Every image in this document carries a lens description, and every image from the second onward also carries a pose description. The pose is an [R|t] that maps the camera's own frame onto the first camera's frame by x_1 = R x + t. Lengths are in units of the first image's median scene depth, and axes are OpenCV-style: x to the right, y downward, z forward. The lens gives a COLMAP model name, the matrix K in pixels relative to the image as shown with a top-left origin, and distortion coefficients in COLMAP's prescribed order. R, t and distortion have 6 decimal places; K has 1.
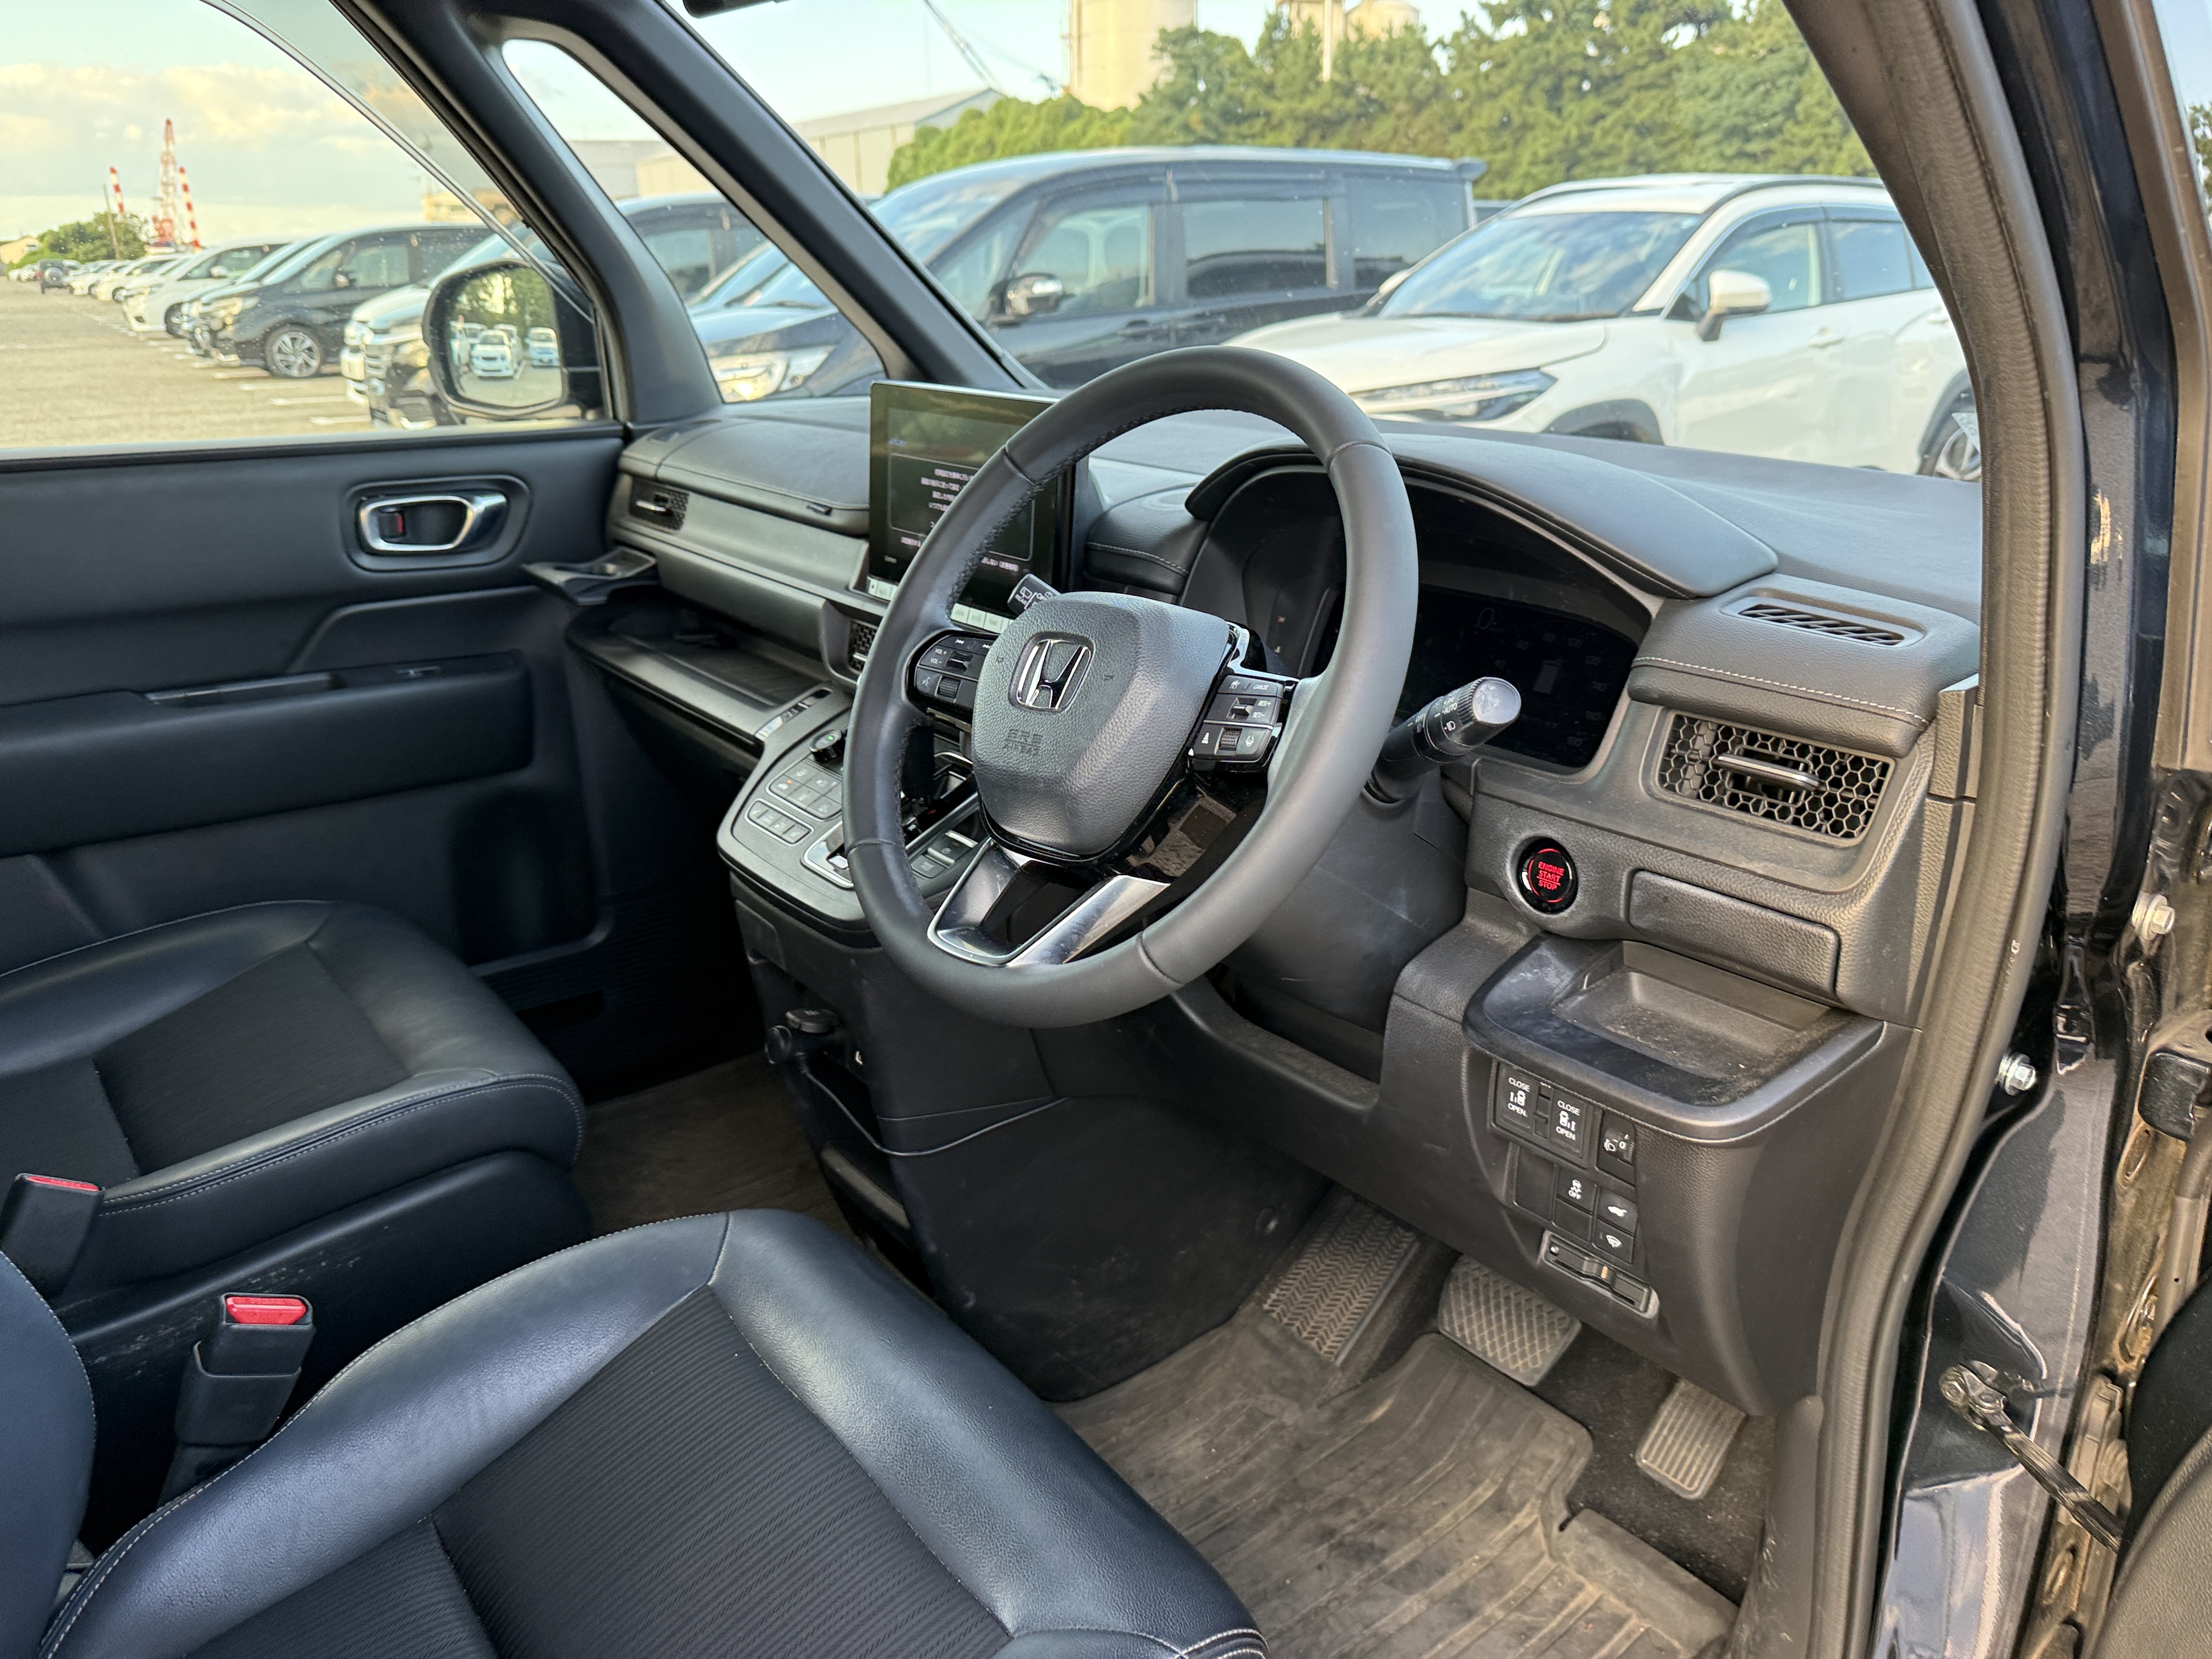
lens RADIAL K [[1590.4, 0, 1106.0], [0, 1590.4, 829.5], [0, 0, 1]] dist [0.006845, -0.000407]
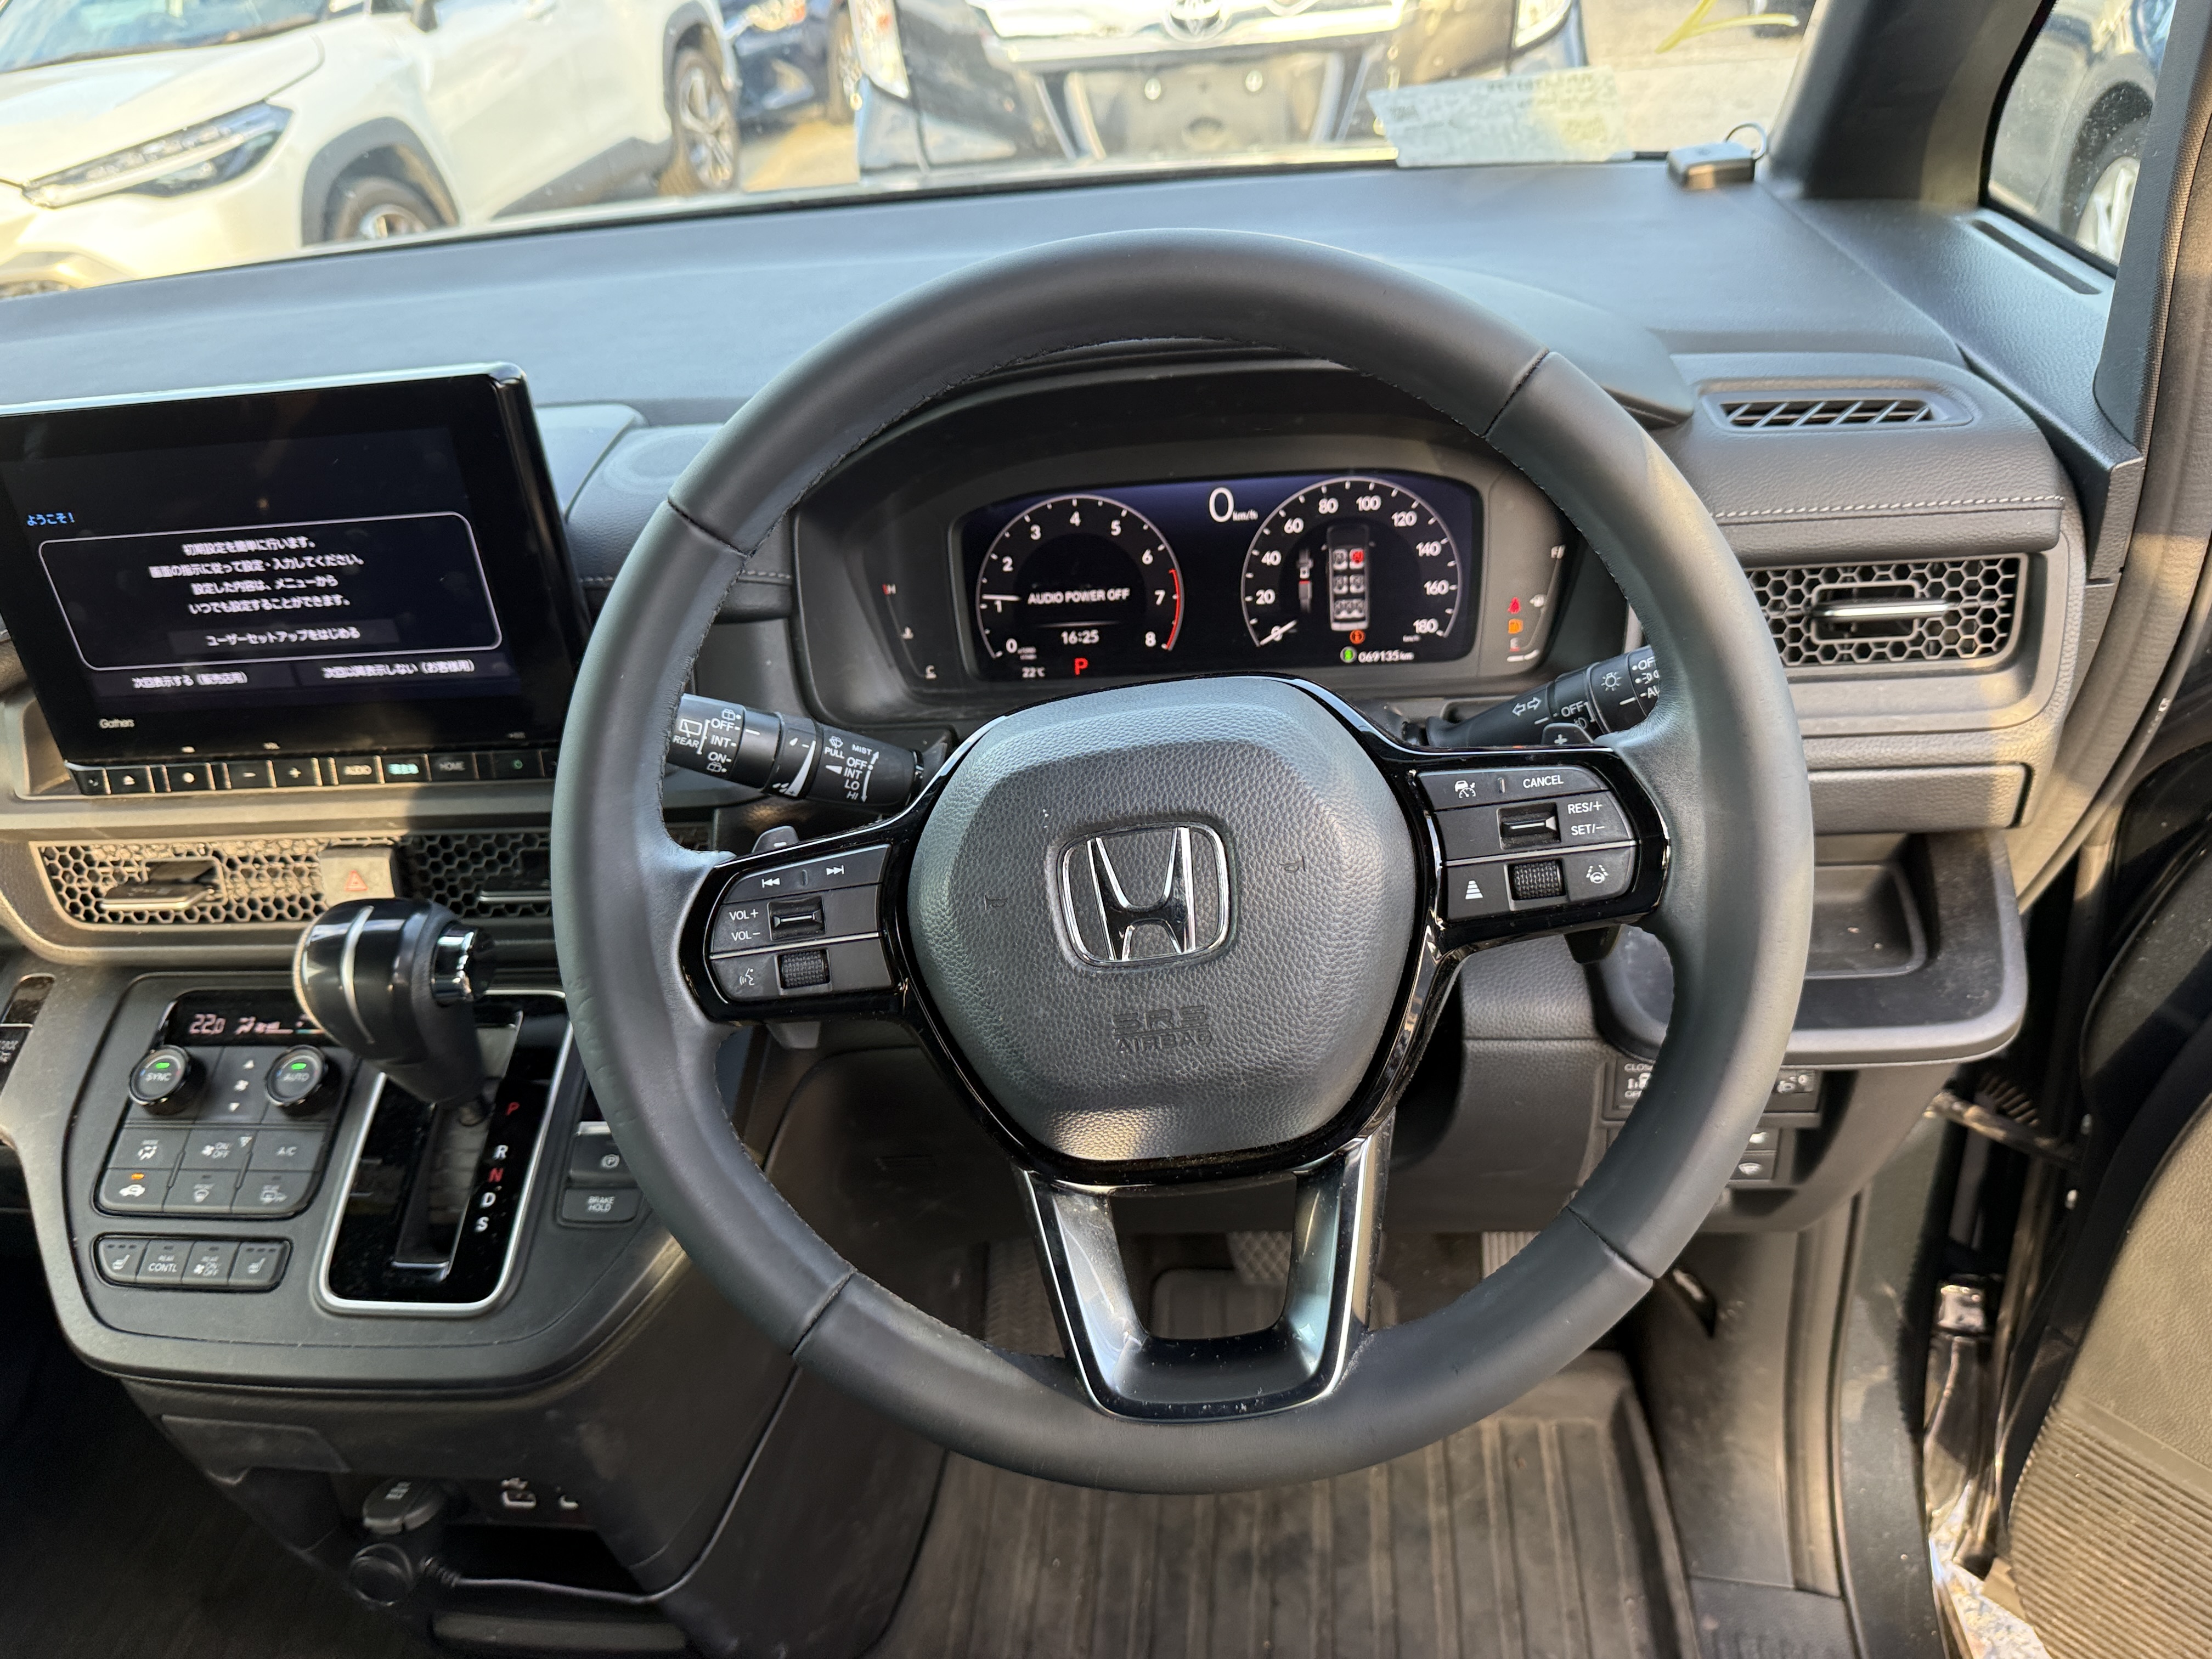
lens RADIAL K [[1615.0, 0, 1142.0], [0, 1615.0, 823.6], [0, 0, 1]] dist [0.083741, -0.181696]
pose [[0.693963, -0.436273, 0.572784, -0.048206], [0.333293, 0.899803, 0.281549, -0.038278], [-0.638225, -0.004479, 0.769837, 0.075510]]
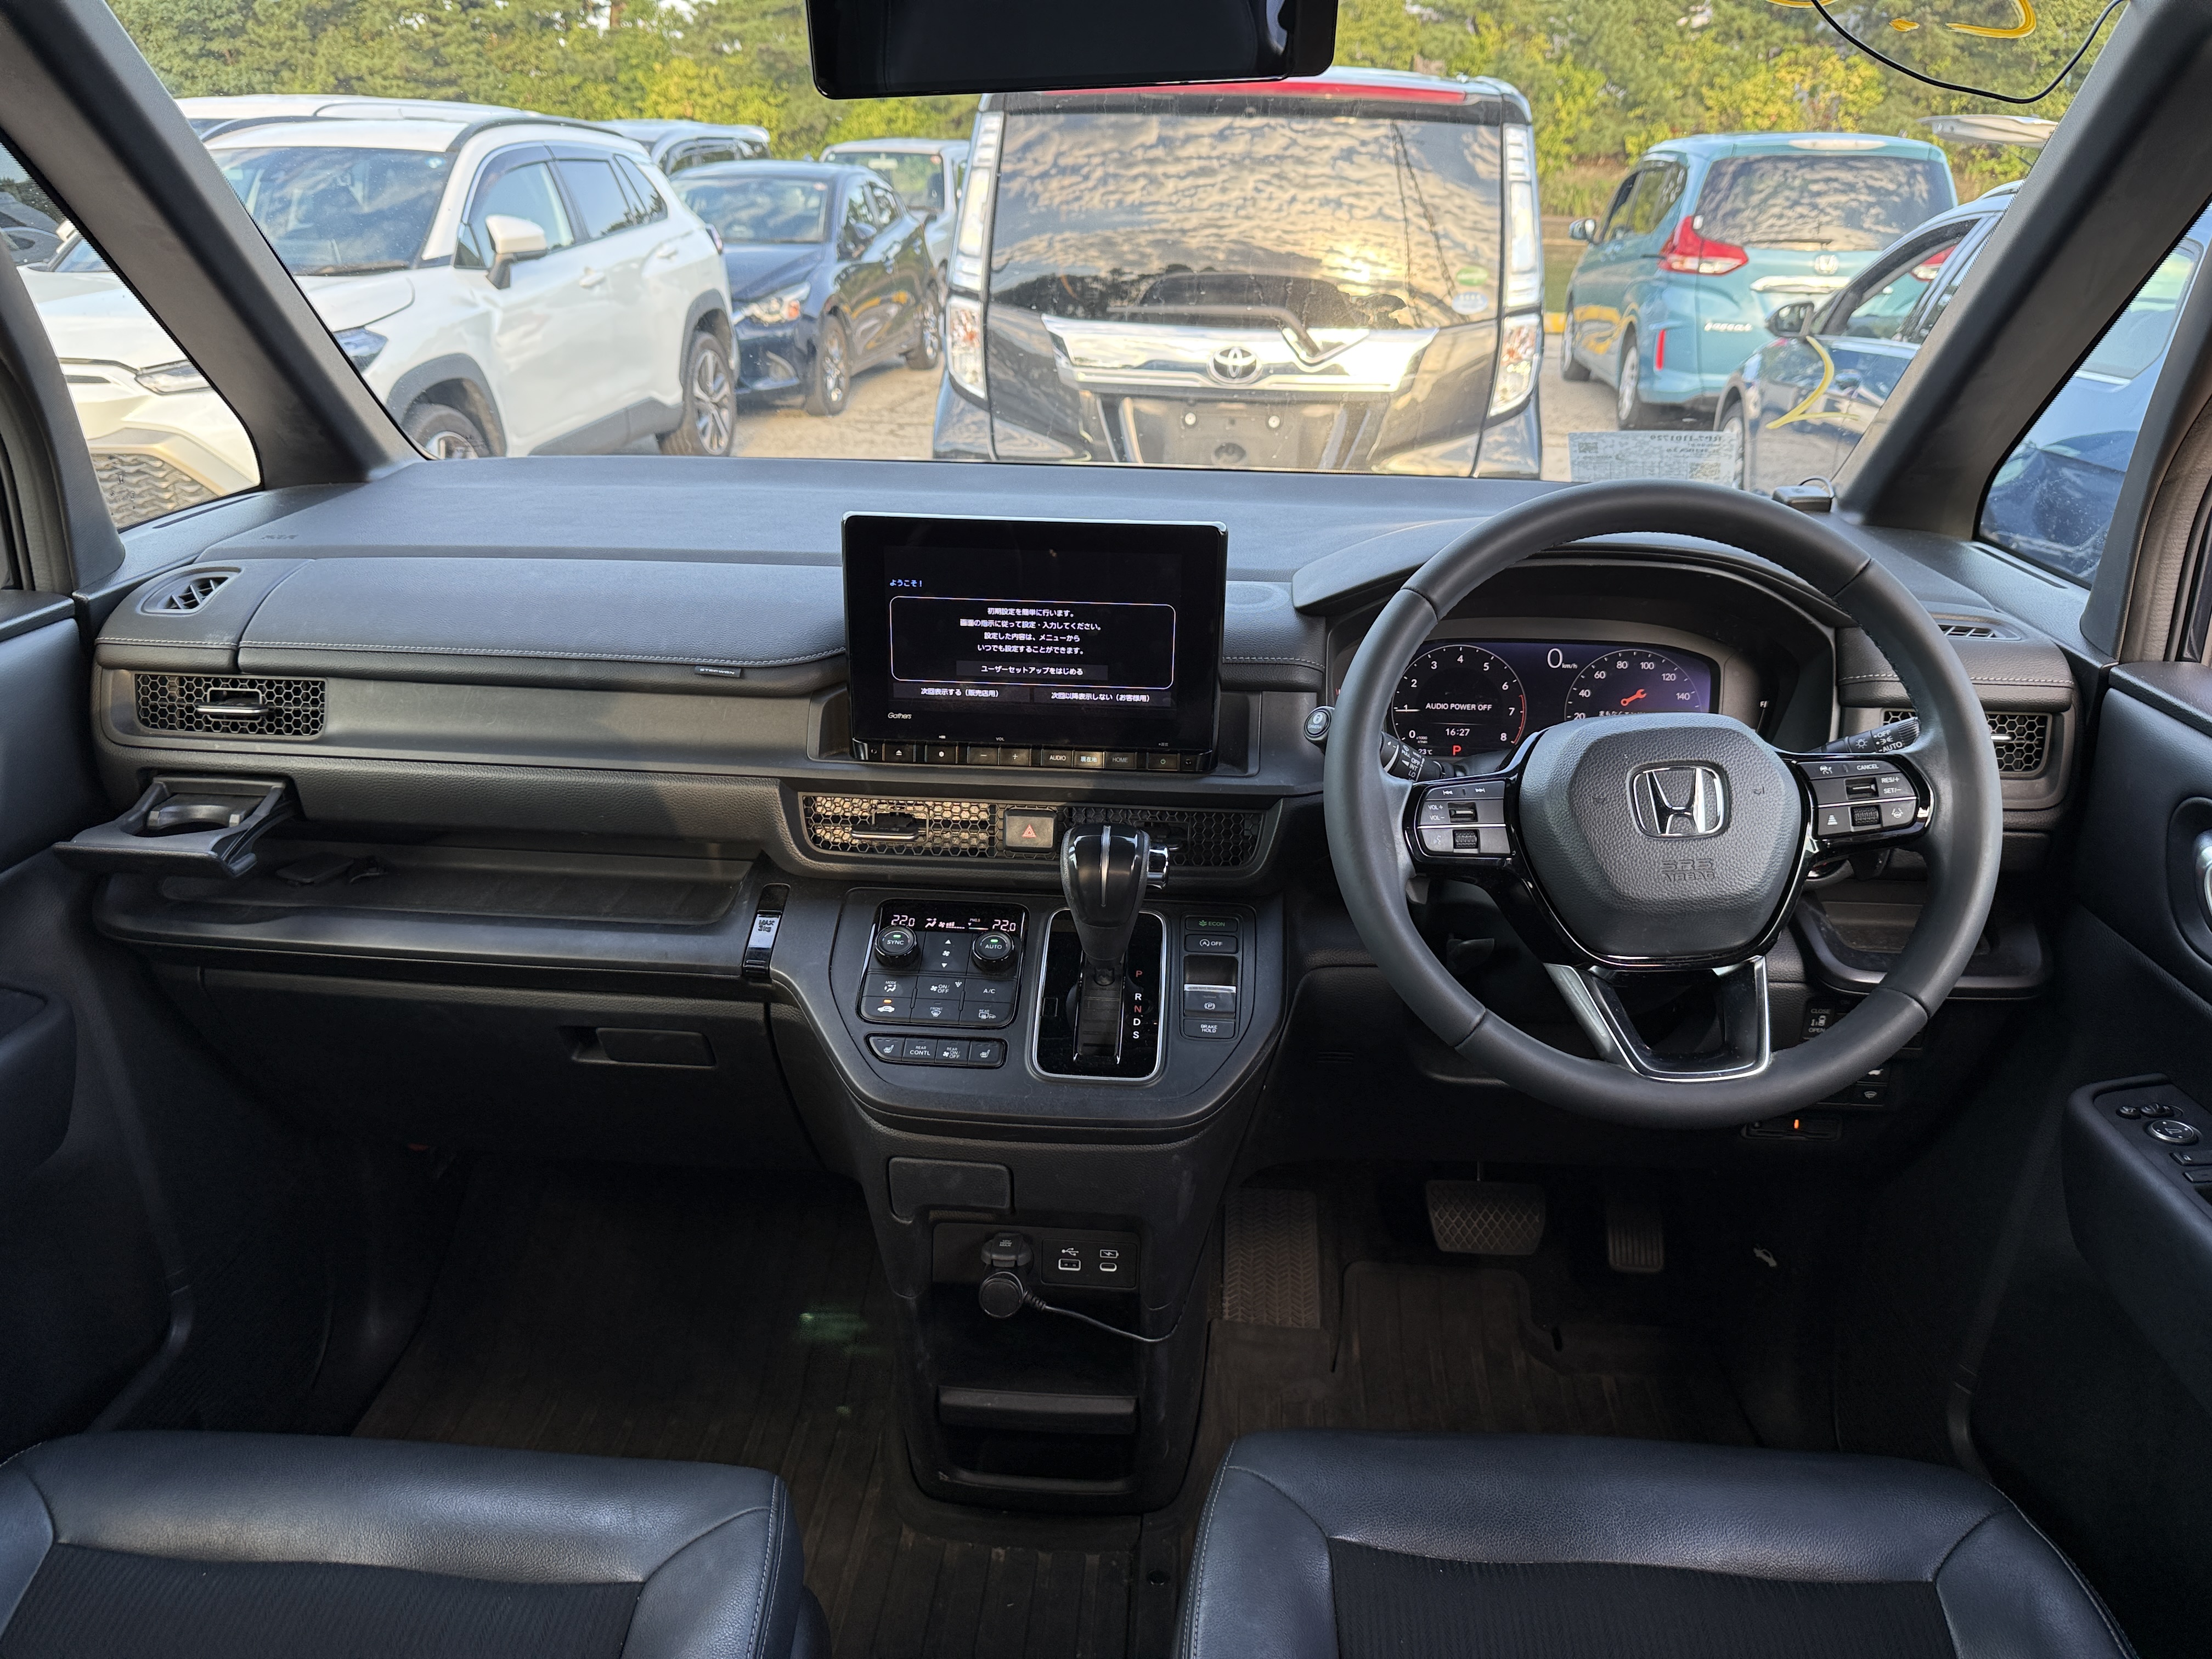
lens RADIAL K [[1596.8, 0, 1111.9], [0, 1596.8, 835.9], [0, 0, 1]] dist [0.003136, -0.013907]
pose [[0.669607, -0.274056, 0.690304, -0.144043], [0.236667, 0.959715, 0.151444, -0.045287], [-0.704000, 0.061964, 0.707492, 0.067136]]
